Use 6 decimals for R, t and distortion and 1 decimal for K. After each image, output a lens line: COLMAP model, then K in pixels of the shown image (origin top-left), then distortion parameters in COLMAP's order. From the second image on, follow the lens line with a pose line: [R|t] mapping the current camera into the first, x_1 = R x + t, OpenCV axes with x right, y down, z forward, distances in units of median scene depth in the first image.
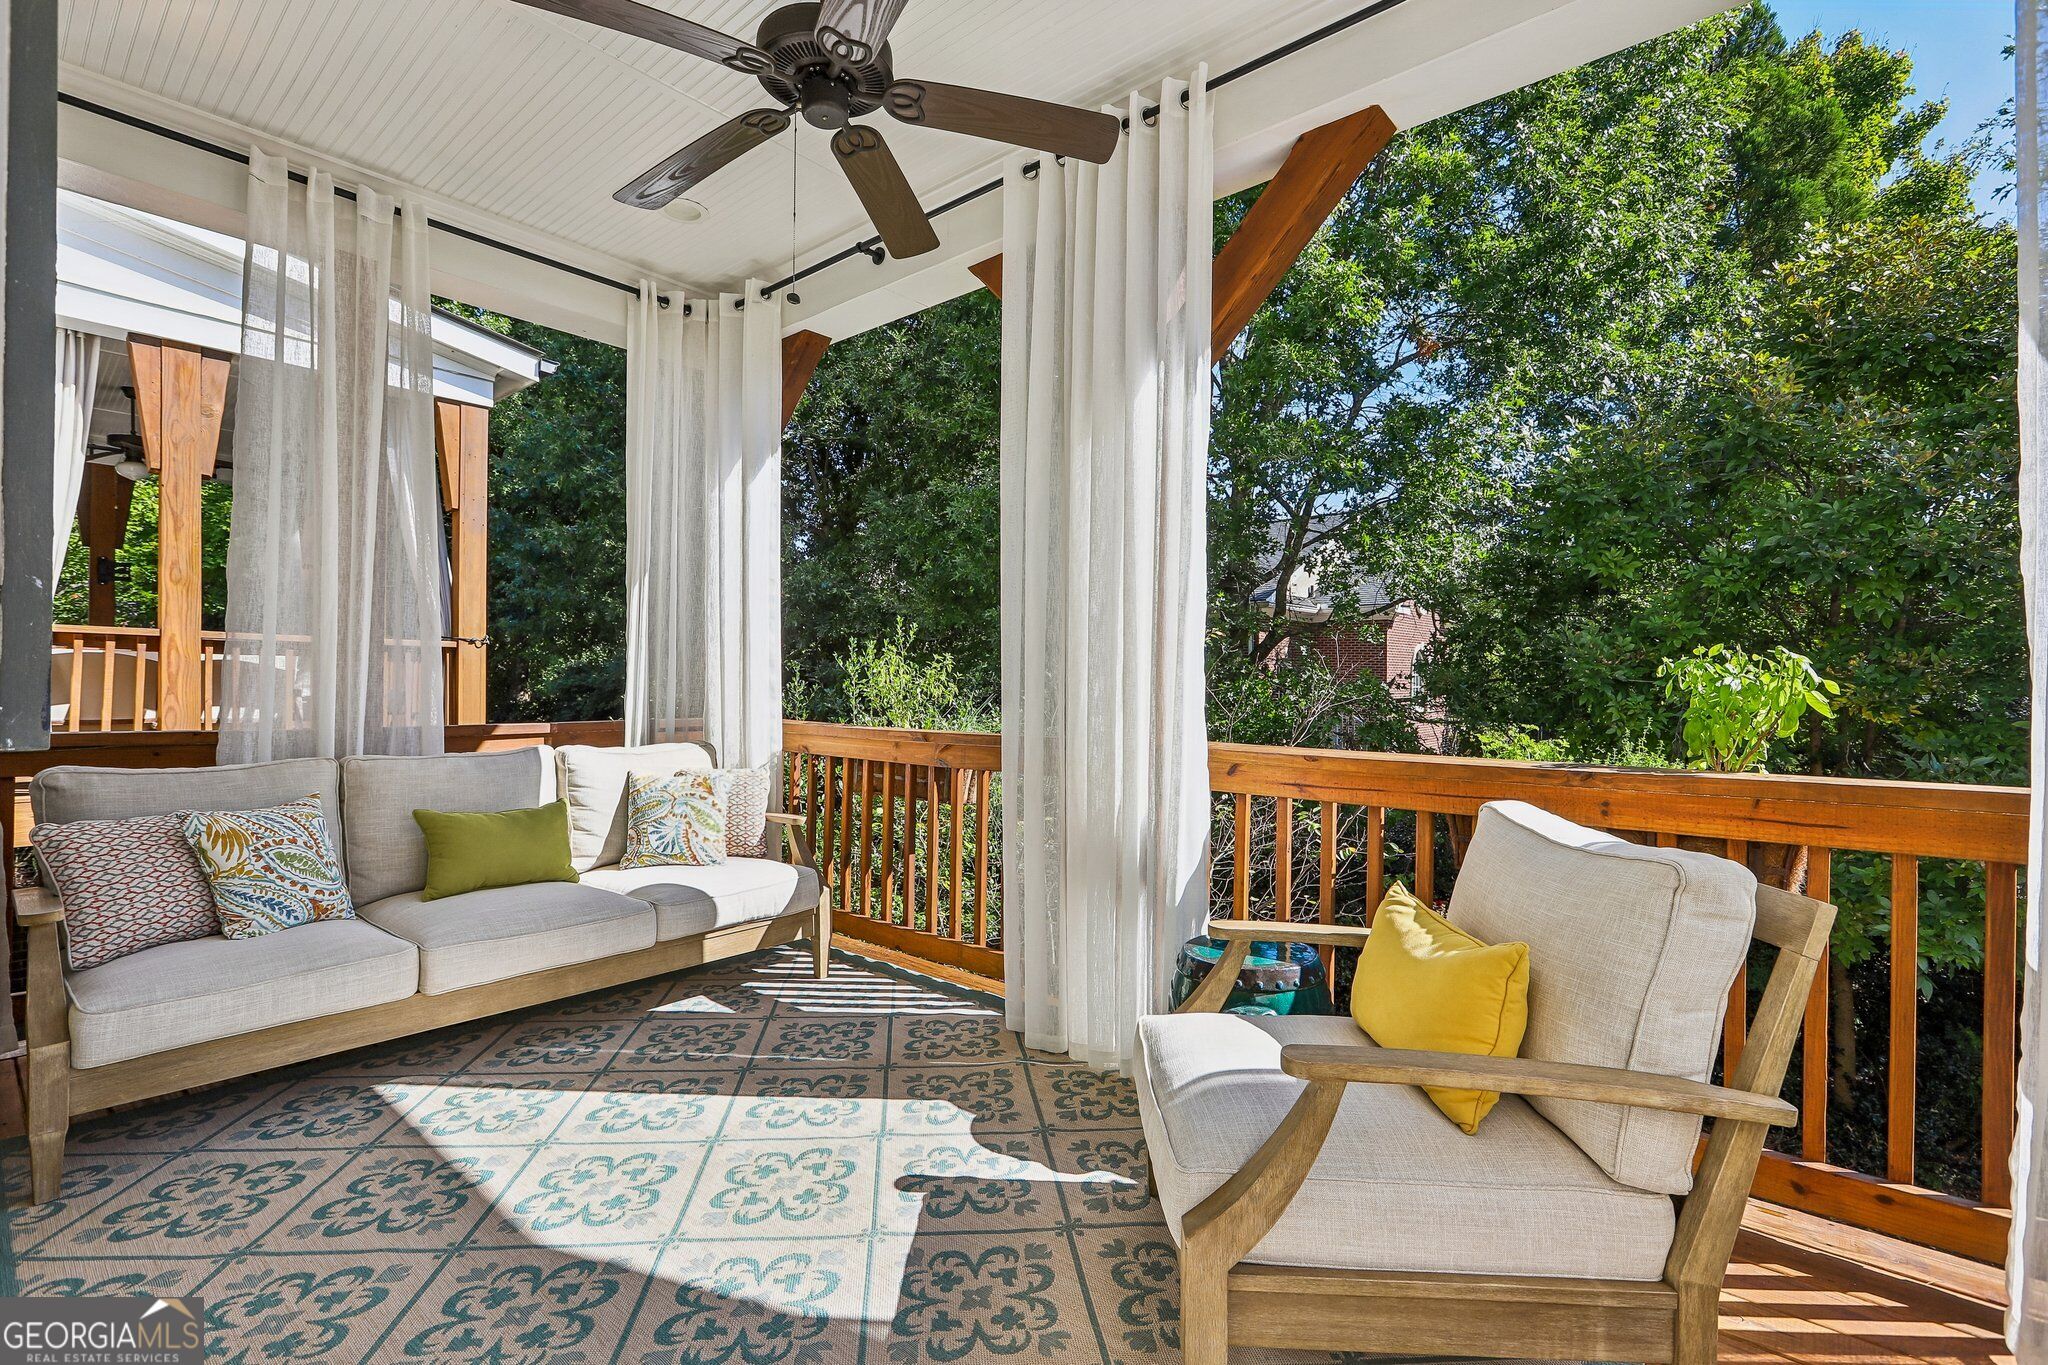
lens RADIAL K [[917.5, 0, 1029.4], [0, 917.5, 675.1], [0, 0, 1]] dist [-0.005708, 0.001725]
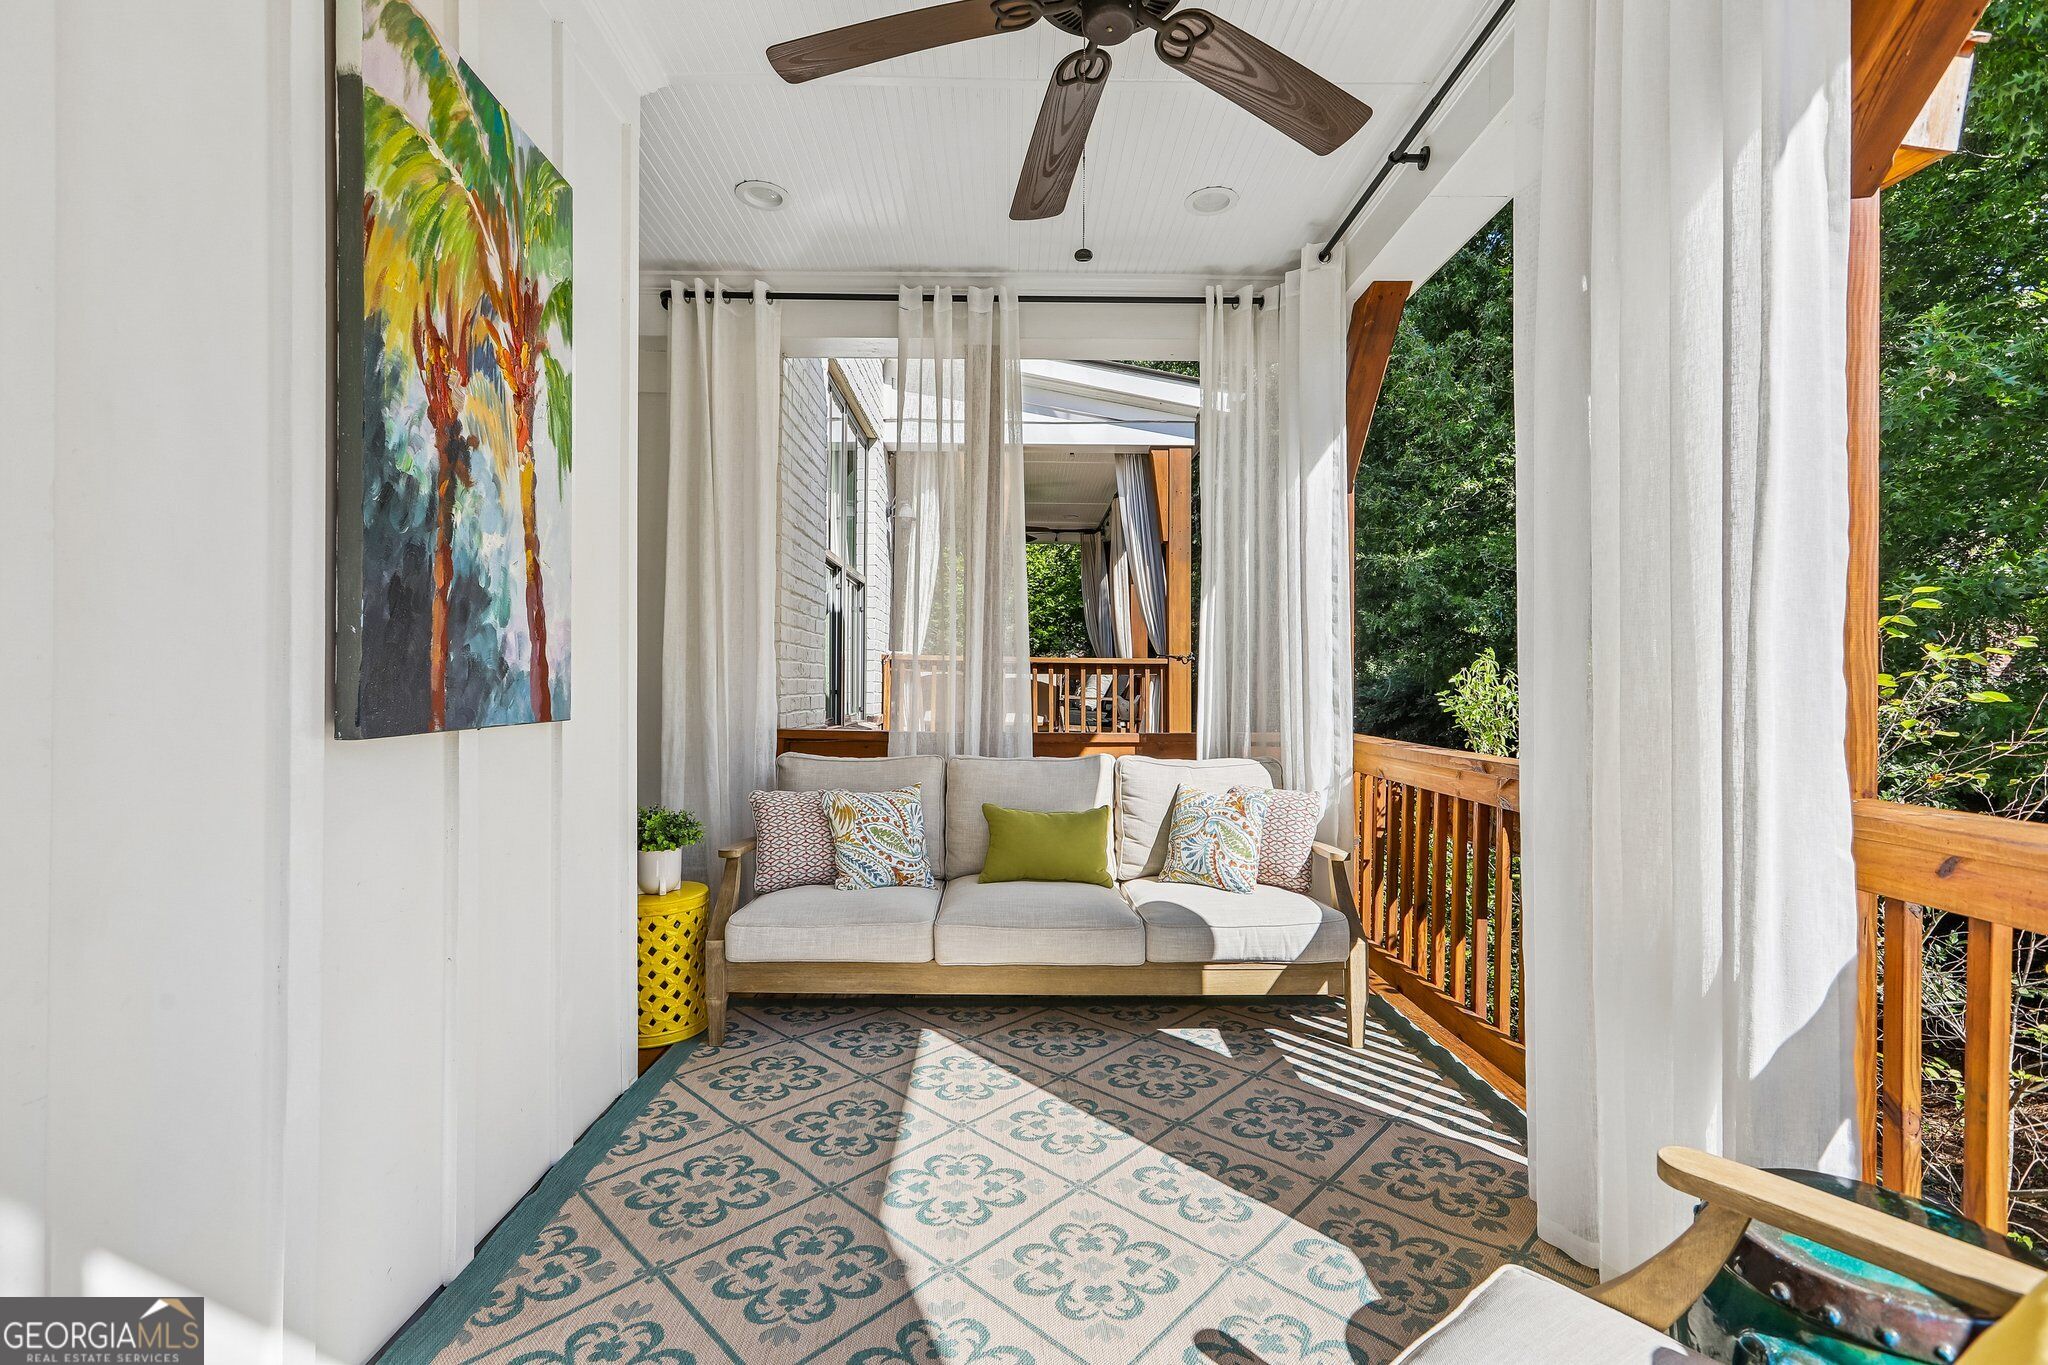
lens RADIAL K [[917.5, 0, 1024.1], [0, 917.5, 689.2], [0, 0, 1]] dist [-0.005708, 0.001725]
pose [[0.658329, -0.005101, -0.752713, 0.223774], [0.006220, 0.999980, -0.001337, 0.002024], [0.752705, -0.003802, 0.658347, 0.238361]]
